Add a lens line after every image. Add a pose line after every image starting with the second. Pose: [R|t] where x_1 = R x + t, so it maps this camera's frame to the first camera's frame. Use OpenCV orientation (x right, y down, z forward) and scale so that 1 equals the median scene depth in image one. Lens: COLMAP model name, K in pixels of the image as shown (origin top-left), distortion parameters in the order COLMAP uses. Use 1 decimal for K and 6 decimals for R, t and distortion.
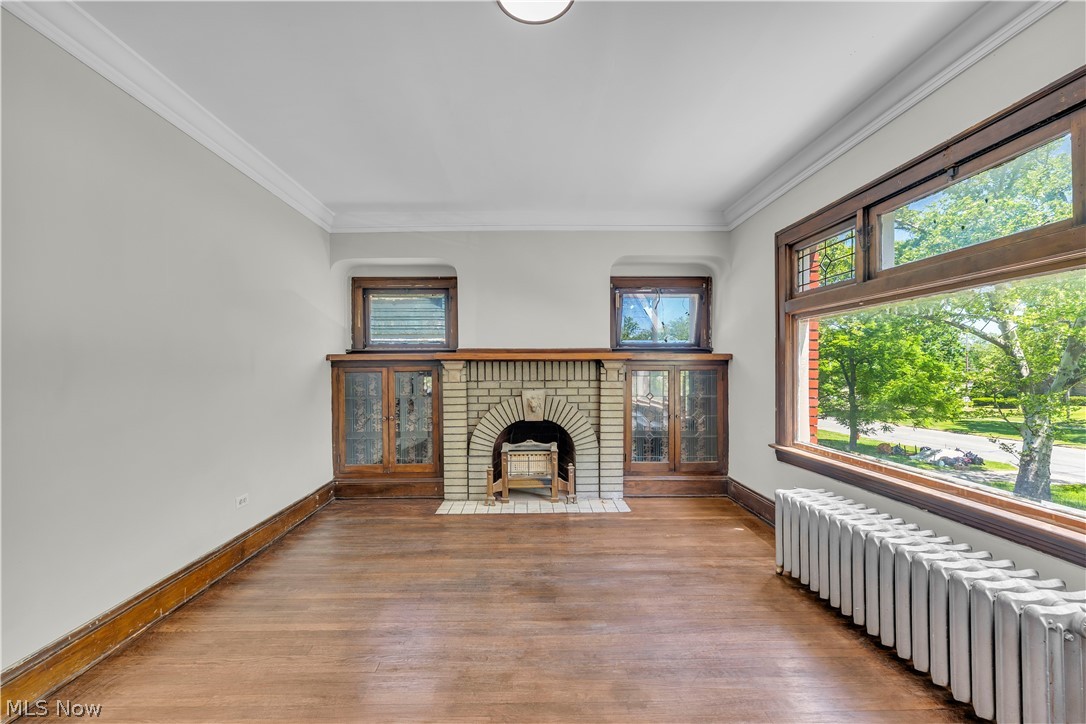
lens RADIAL K [[511.3, 0, 543.0], [0, 511.3, 362.0], [0, 0, 1]] dist [-0.000219, -0.000073]
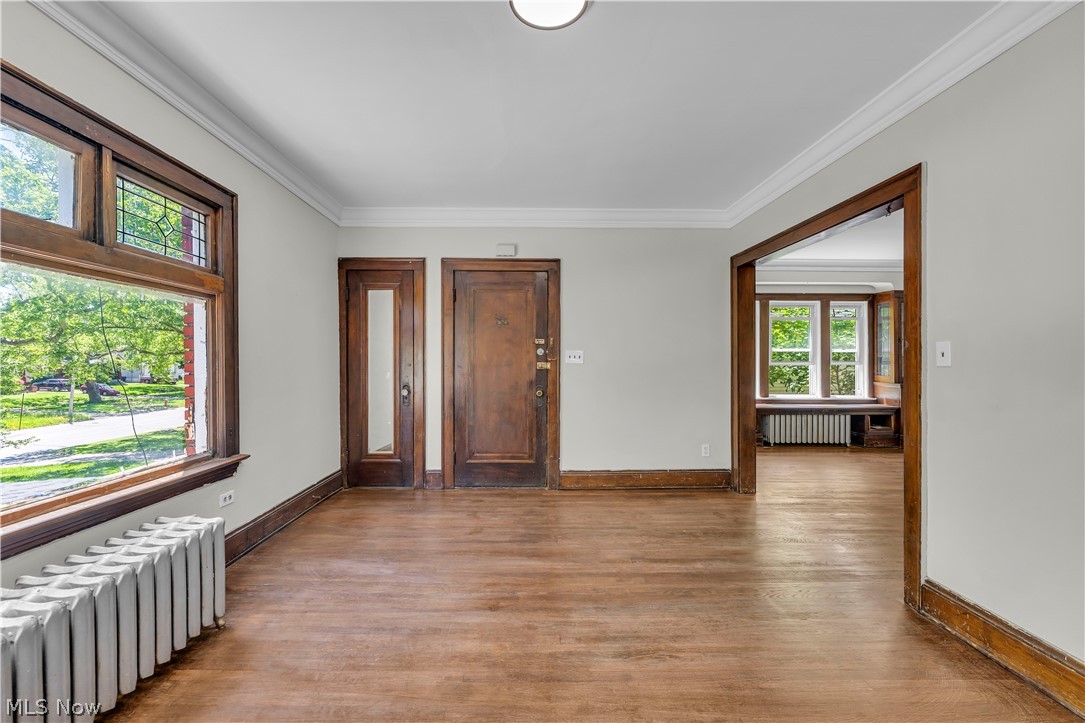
lens RADIAL K [[516.7, 0, 542.5], [0, 516.7, 361.5], [0, 0, 1]] dist [0.000607, 0.000024]
pose [[-0.999969, 0.007896, 0.000742, -0.019388], [0.007889, 0.999928, -0.009030, 0.023964], [-0.000813, -0.009024, -0.999959, 1.947513]]
